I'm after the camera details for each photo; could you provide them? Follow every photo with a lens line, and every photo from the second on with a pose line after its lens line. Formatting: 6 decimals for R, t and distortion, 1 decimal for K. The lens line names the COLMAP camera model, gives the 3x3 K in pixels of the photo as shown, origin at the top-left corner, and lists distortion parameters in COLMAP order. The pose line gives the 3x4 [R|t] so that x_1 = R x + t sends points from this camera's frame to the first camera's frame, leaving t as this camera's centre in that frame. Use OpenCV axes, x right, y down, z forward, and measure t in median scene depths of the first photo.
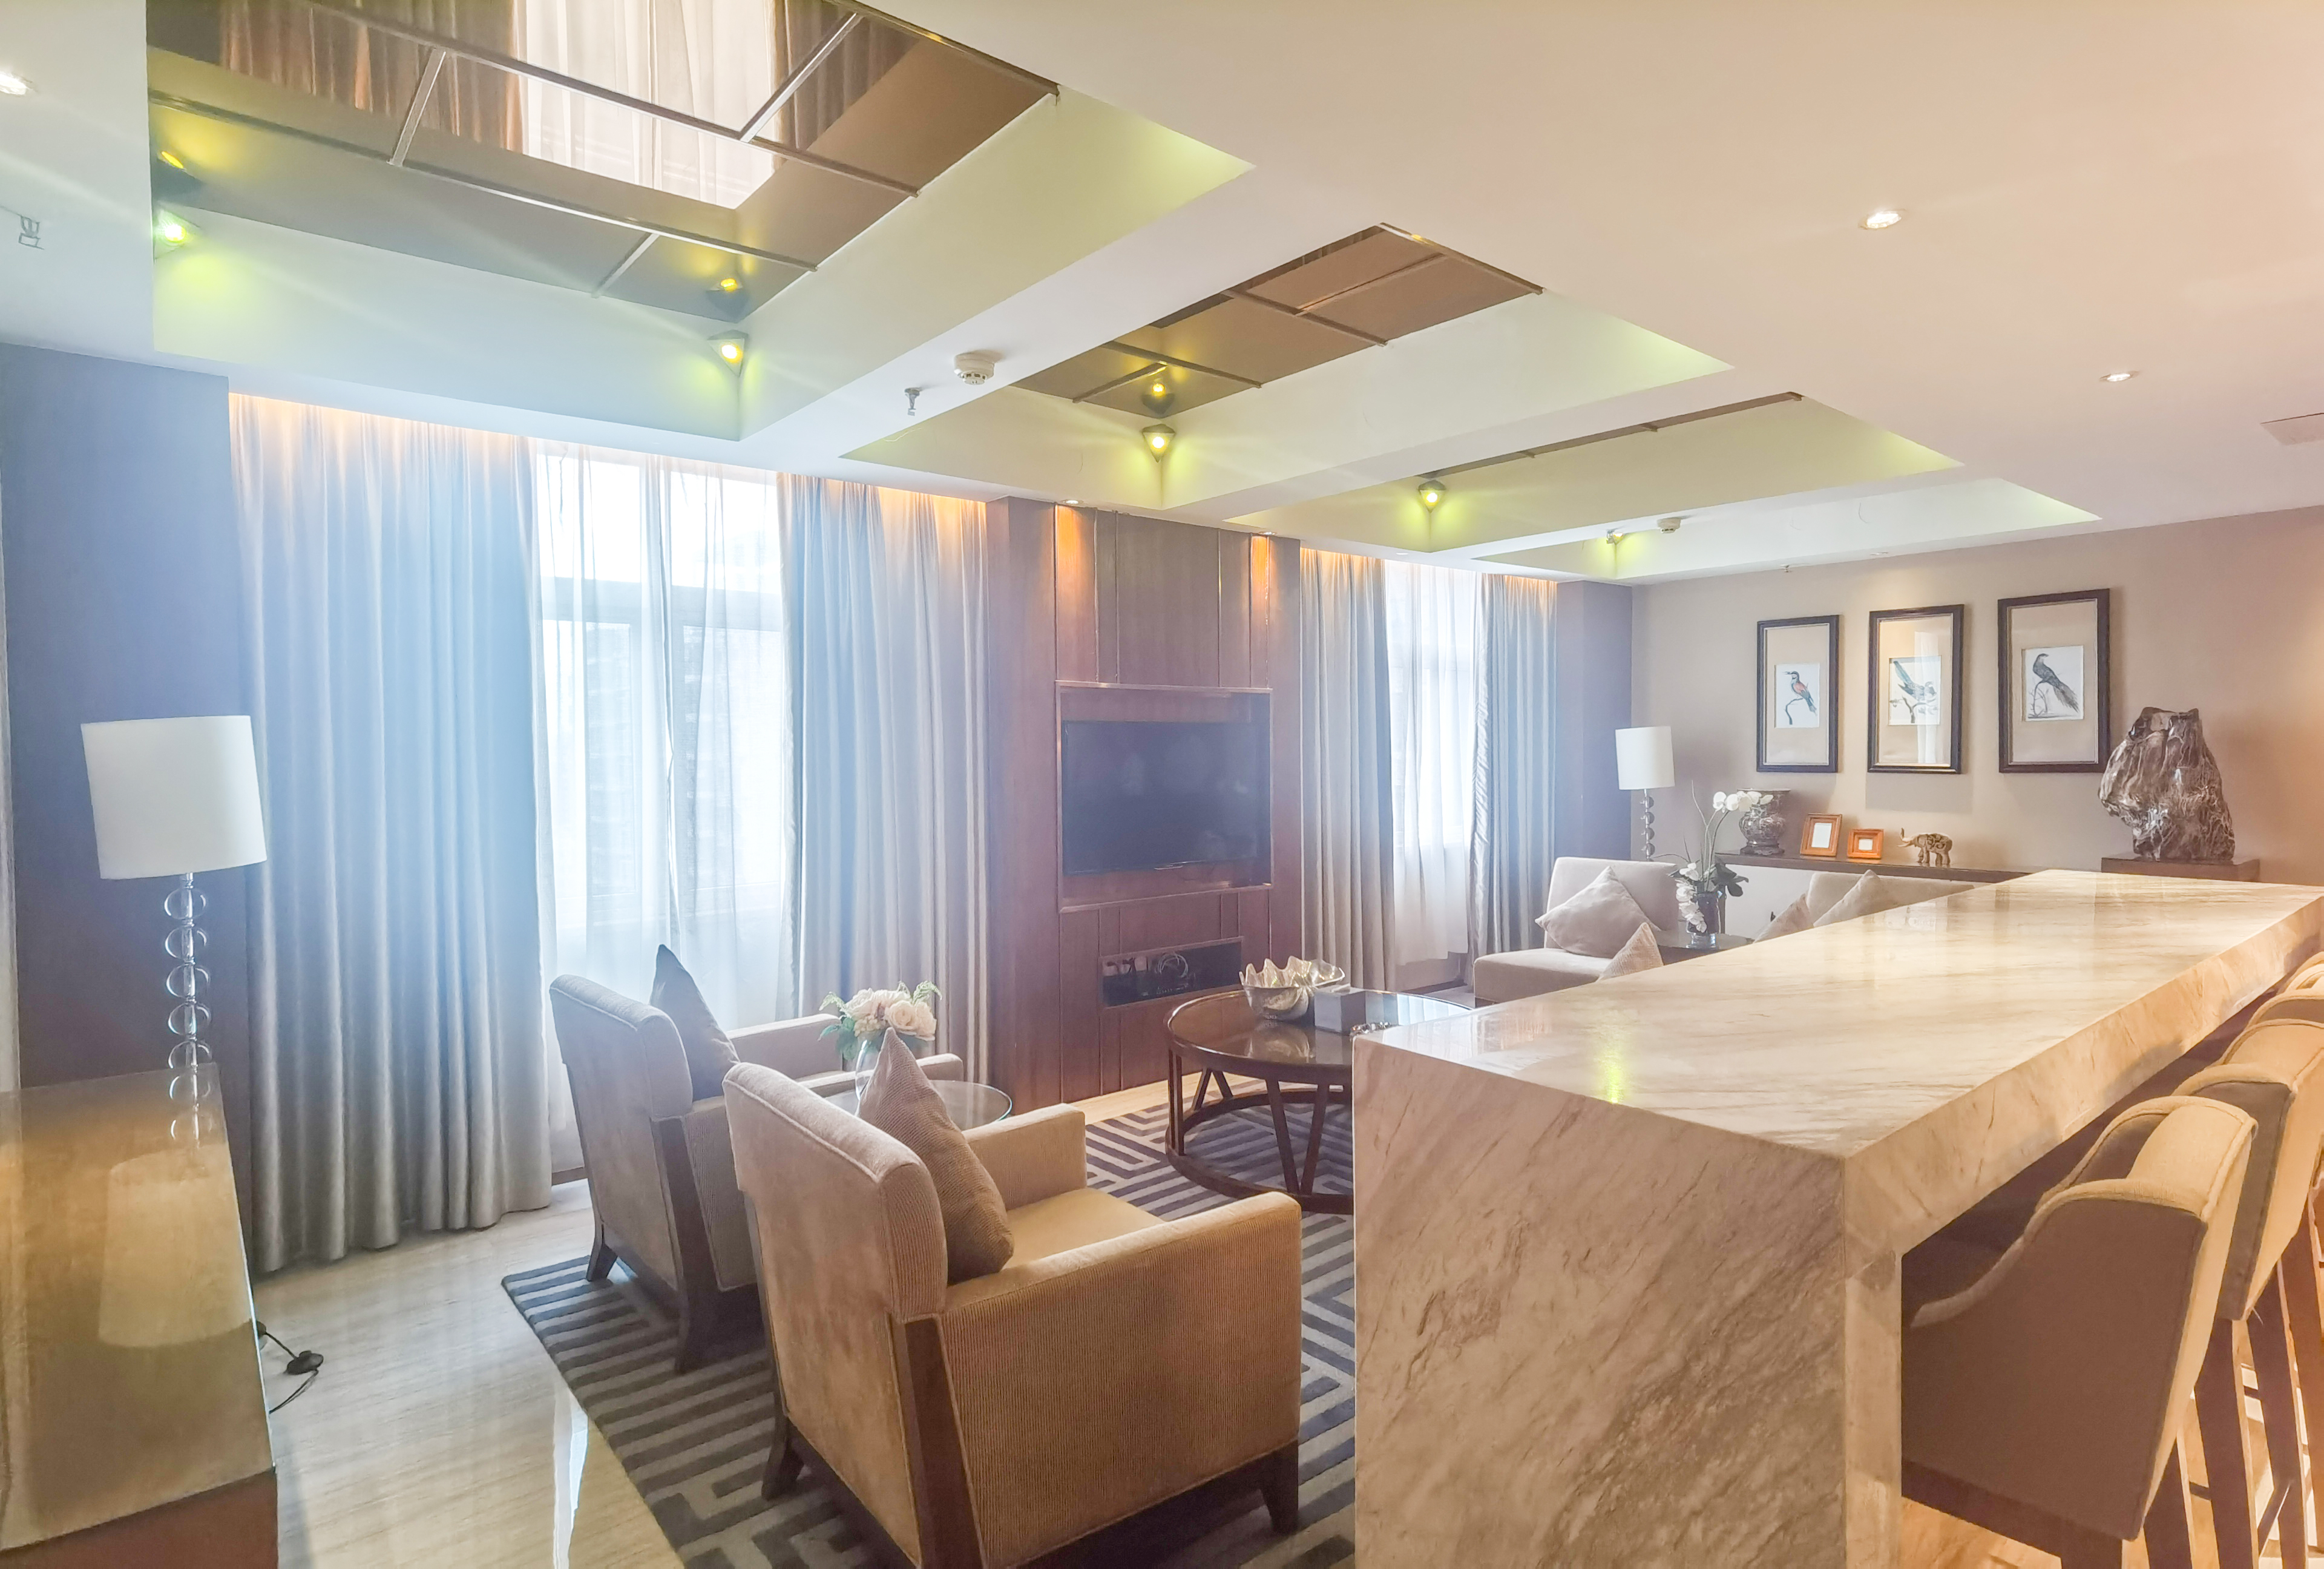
lens RADIAL K [[1197.9, 0, 1162.0], [0, 1197.9, 784.5], [0, 0, 1]] dist [0.002826, 0.000819]
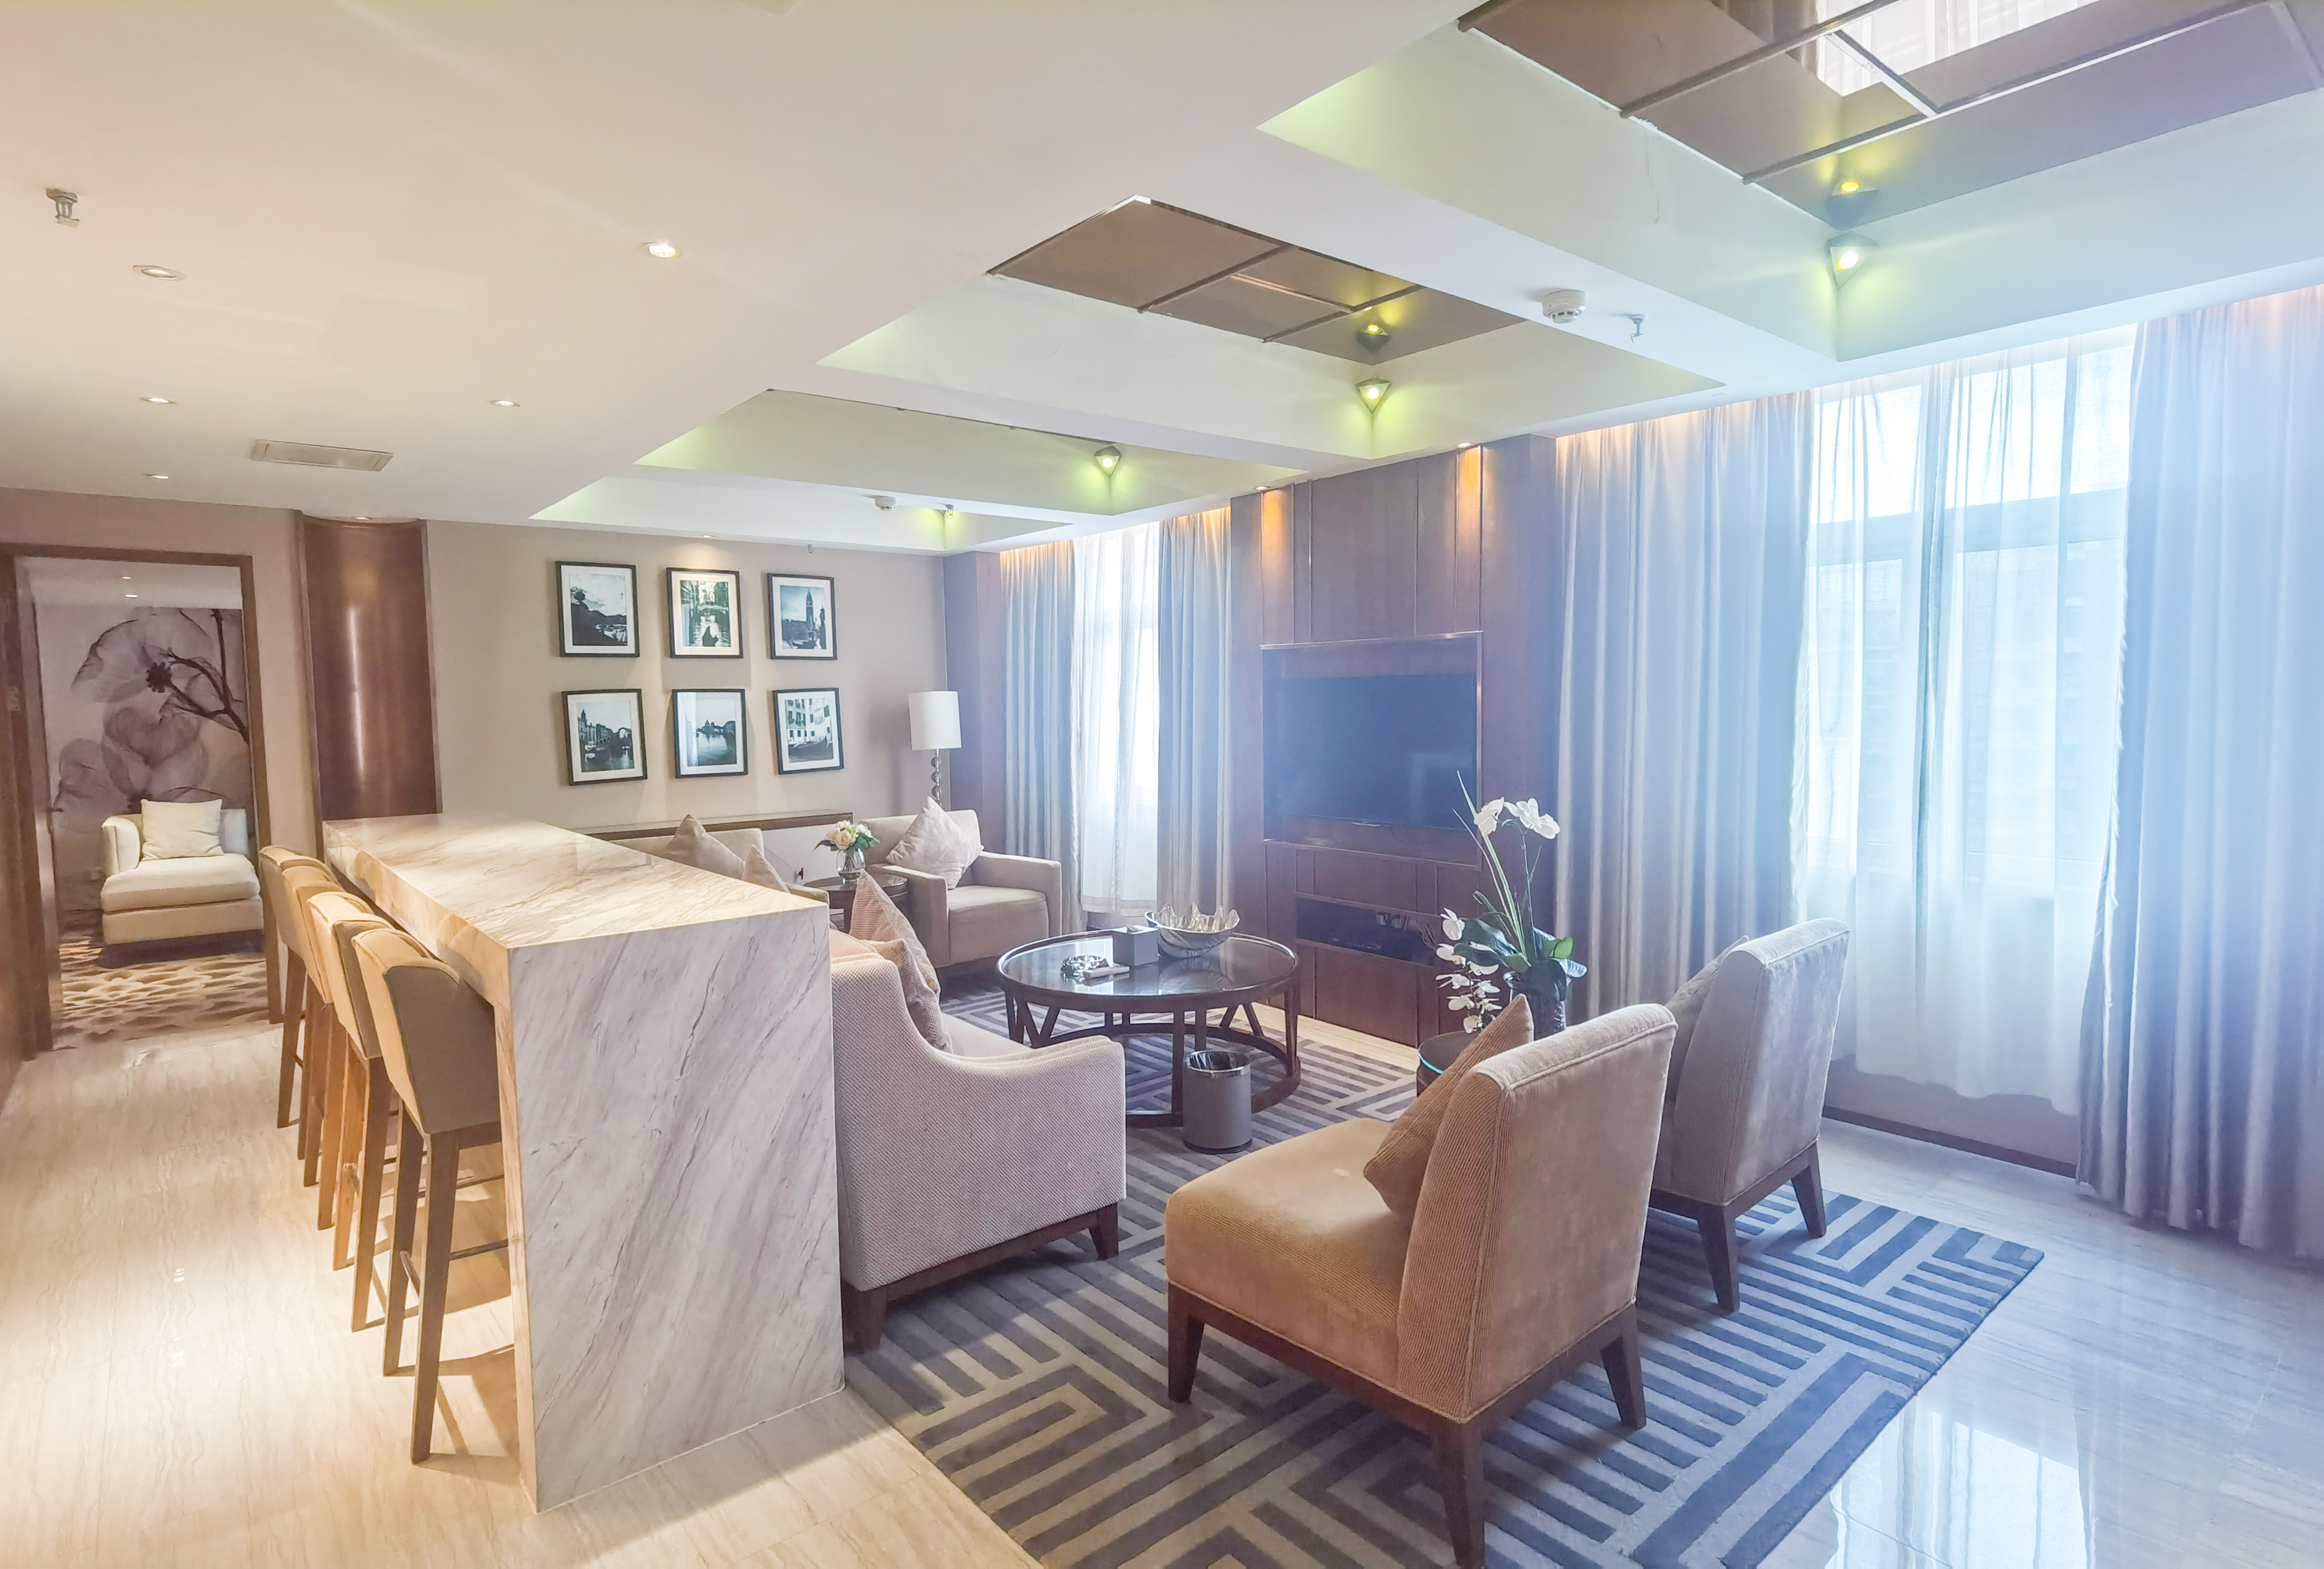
lens RADIAL K [[1197.9, 0, 1162.0], [0, 1197.9, 784.5], [0, 0, 1]] dist [0.002826, 0.000819]
pose [[0.008823, 0.088769, -0.996013, 1.016233], [-0.029790, 0.995633, 0.088471, -0.046635], [0.999517, 0.028890, 0.011429, 0.836652]]
